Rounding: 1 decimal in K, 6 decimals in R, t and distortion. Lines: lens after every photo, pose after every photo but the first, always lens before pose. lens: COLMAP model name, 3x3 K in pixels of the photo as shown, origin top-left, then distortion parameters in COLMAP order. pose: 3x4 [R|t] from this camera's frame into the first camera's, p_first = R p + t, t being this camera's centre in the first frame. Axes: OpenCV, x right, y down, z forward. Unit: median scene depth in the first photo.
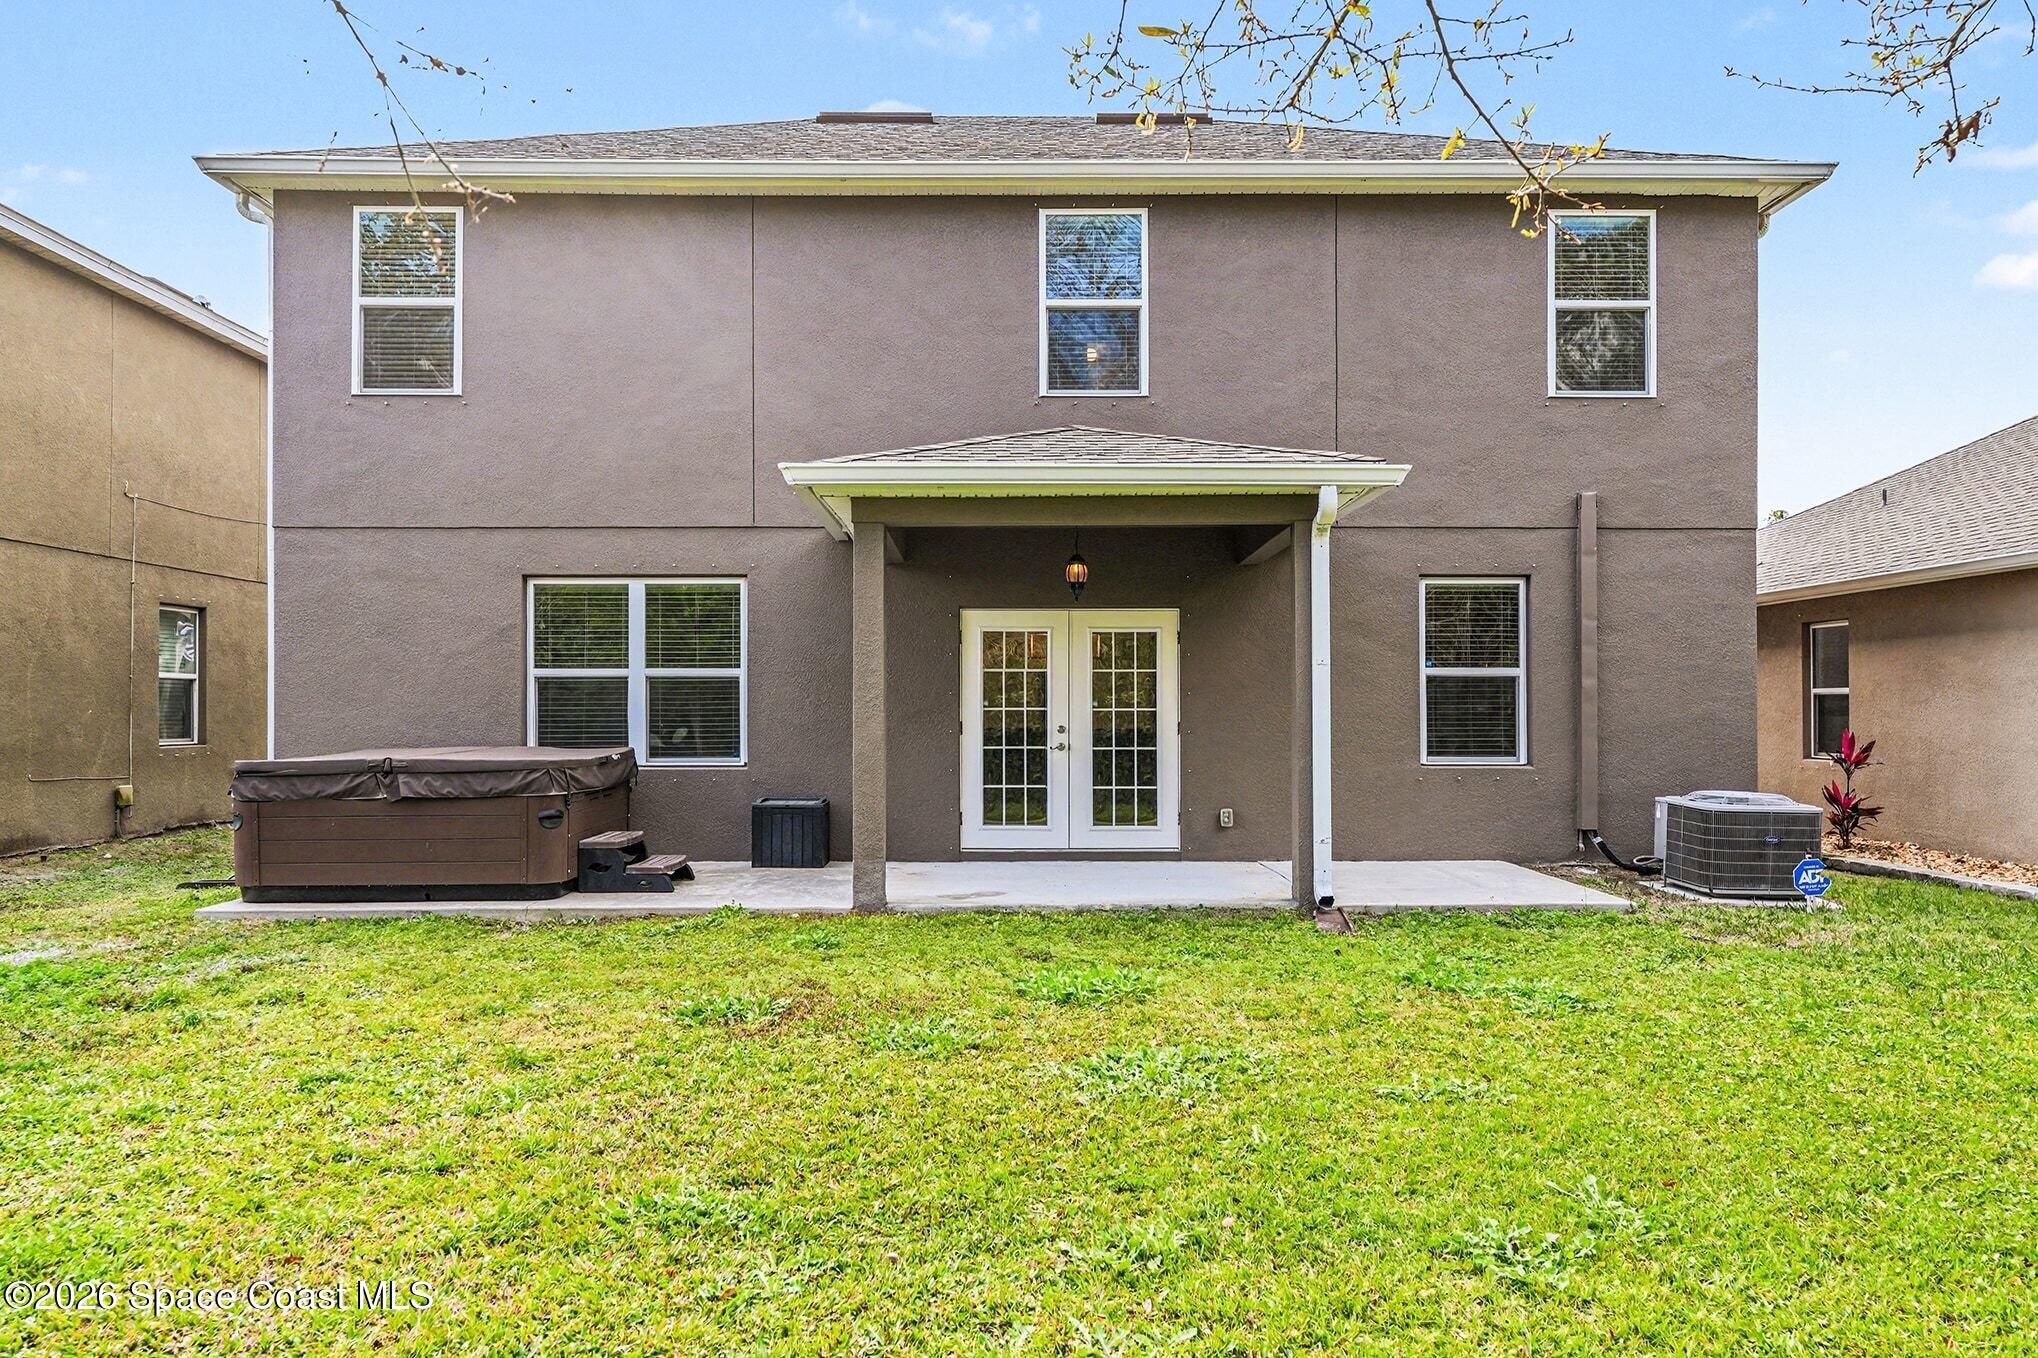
lens RADIAL K [[1270.1, 0, 1019.2], [0, 1270.1, 699.3], [0, 0, 1]] dist [0.003079, 0.000116]
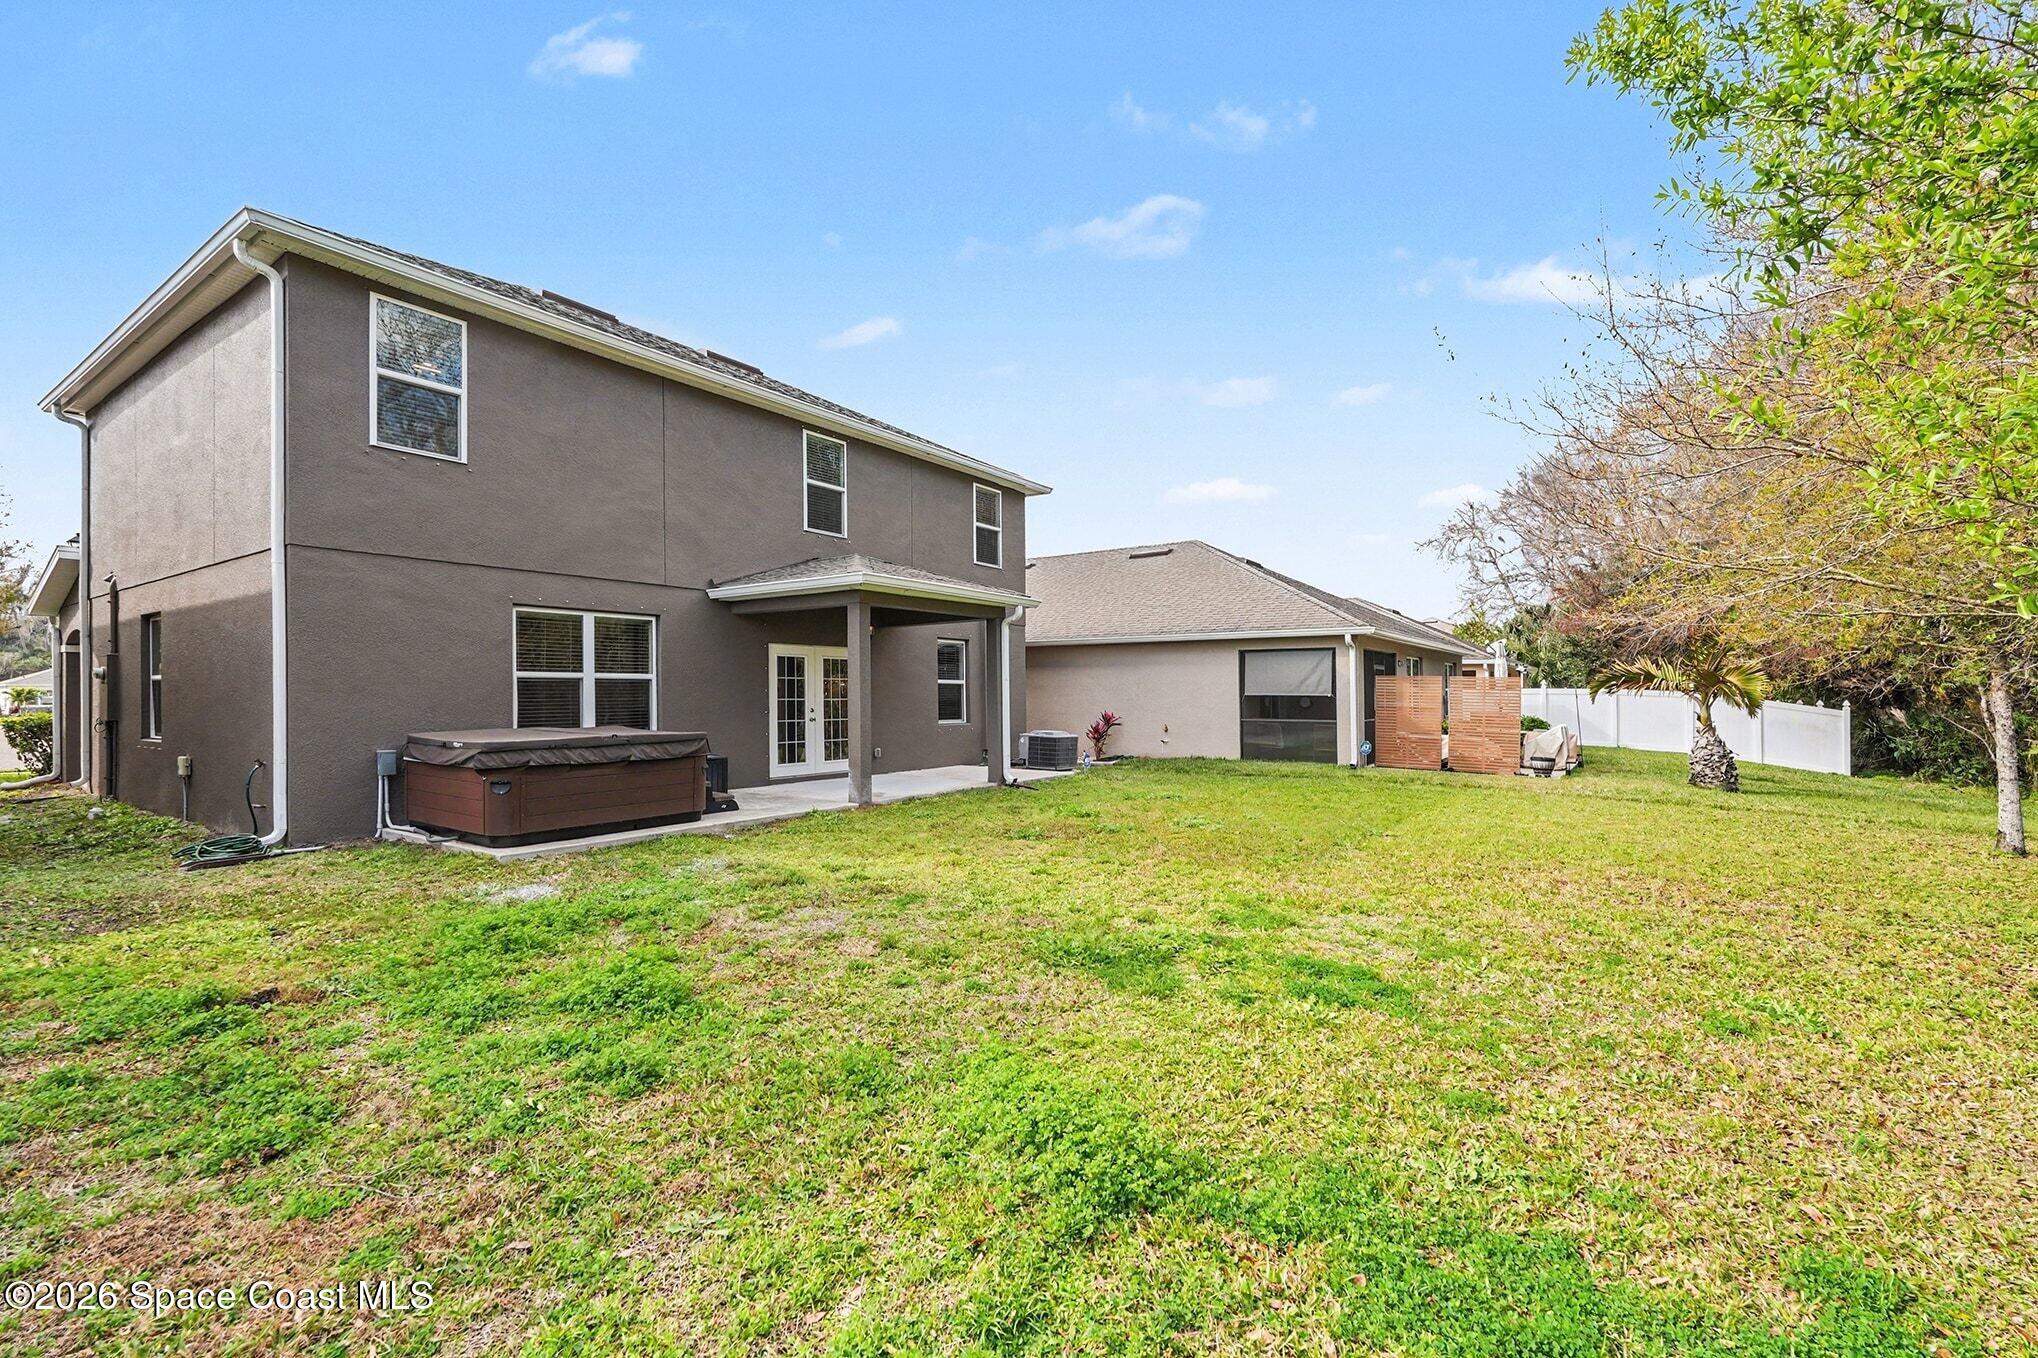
lens RADIAL K [[894.0, 0, 1018.7], [0, 894.0, 679.2], [0, 0, 1]] dist [0.000209, 0.000809]
pose [[0.582721, 0.014596, 0.812541, -0.851242], [-0.000943, 0.999850, -0.017284, 0.000627], [-0.812672, 0.009306, 0.582648, -0.006709]]
